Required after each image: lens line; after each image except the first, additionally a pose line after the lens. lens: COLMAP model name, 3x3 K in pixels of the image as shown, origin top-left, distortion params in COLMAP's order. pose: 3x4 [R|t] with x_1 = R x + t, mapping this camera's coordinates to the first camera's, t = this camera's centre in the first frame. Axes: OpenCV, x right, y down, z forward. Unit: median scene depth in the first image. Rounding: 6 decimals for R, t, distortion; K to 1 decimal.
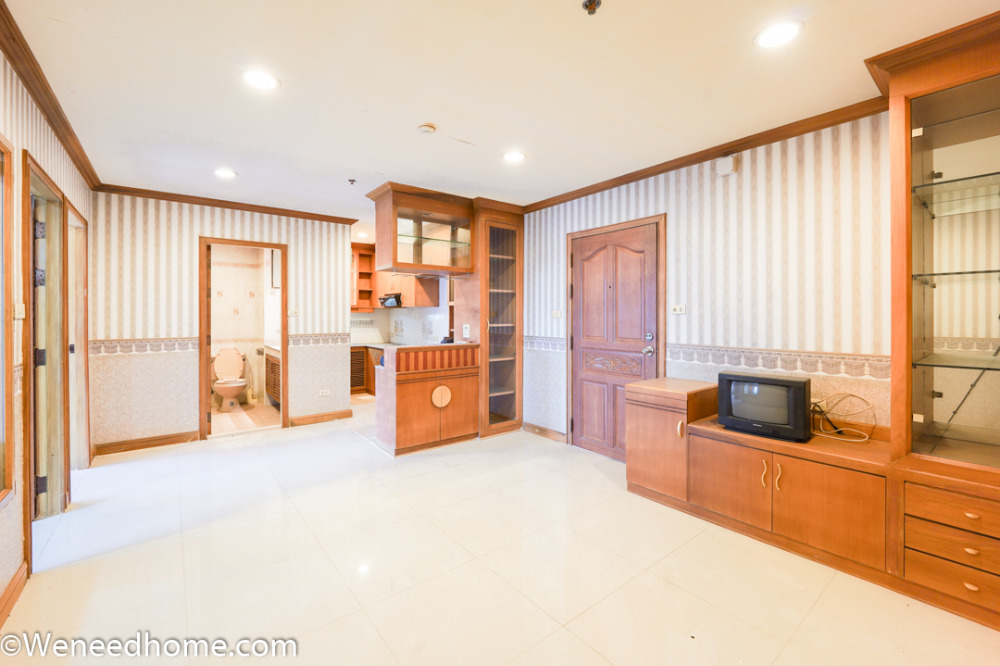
lens RADIAL K [[413.6, 0, 496.9], [0, 413.6, 316.9], [0, 0, 1]] dist [-0.006424, -0.002477]
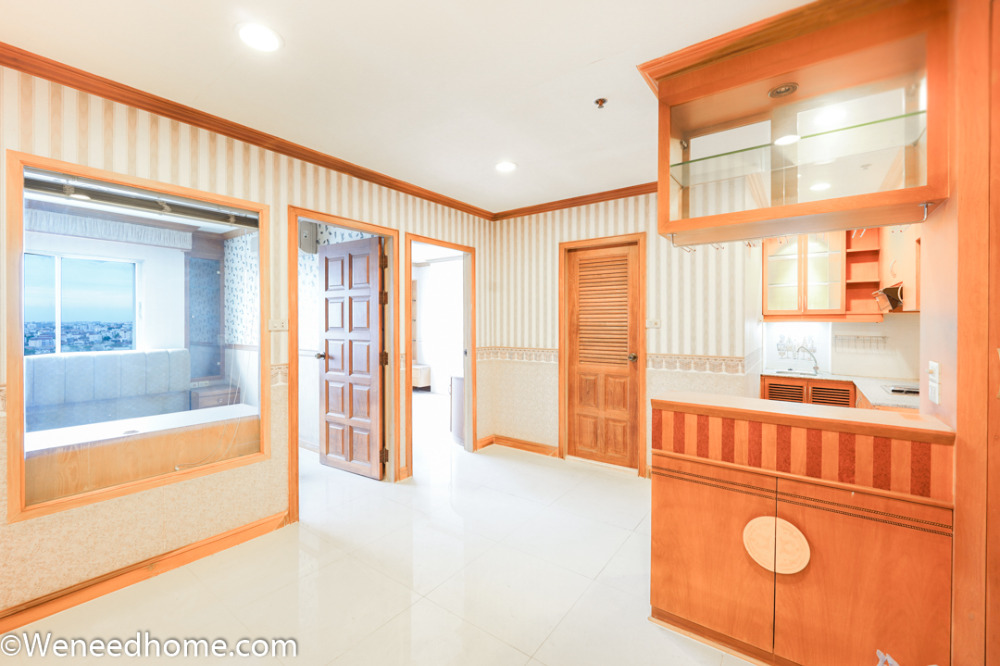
lens RADIAL K [[413.6, 0, 496.6], [0, 413.6, 325.1], [0, 0, 1]] dist [-0.006424, -0.002477]
pose [[0.262878, 0.008362, -0.964793, 0.157168], [-0.005556, 0.999959, 0.007153, -0.012354], [0.964813, 0.003480, 0.262914, 0.613313]]
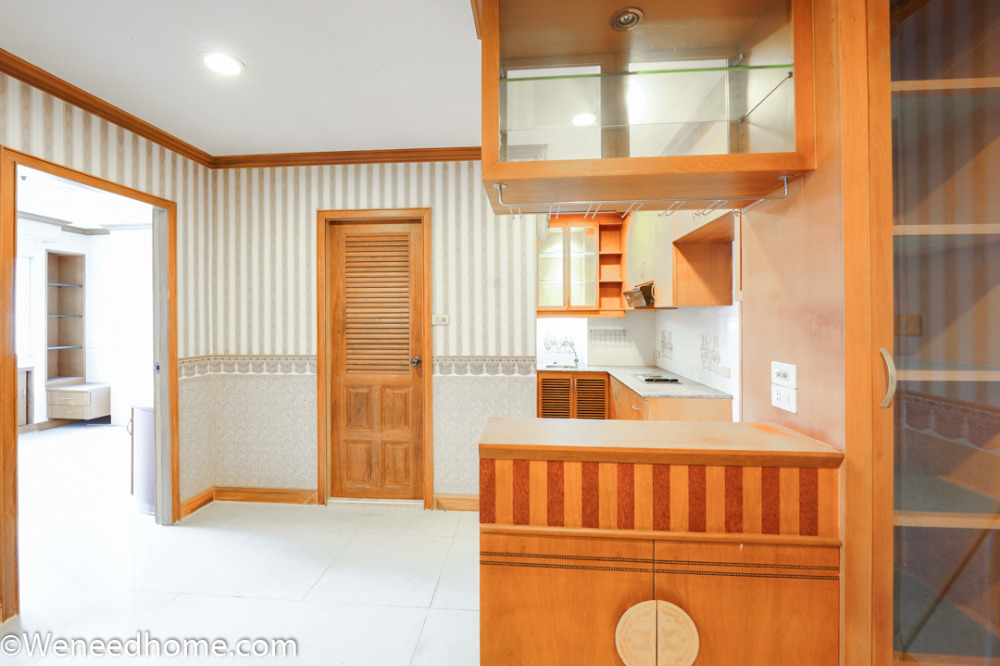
lens RADIAL K [[413.6, 0, 497.7], [0, 413.6, 316.7], [0, 0, 1]] dist [-0.006424, -0.002477]
pose [[0.735111, -0.002985, -0.677940, -0.027322], [-0.001511, 0.999981, -0.006042, -0.012481], [0.677945, 0.005466, 0.735092, 0.696152]]
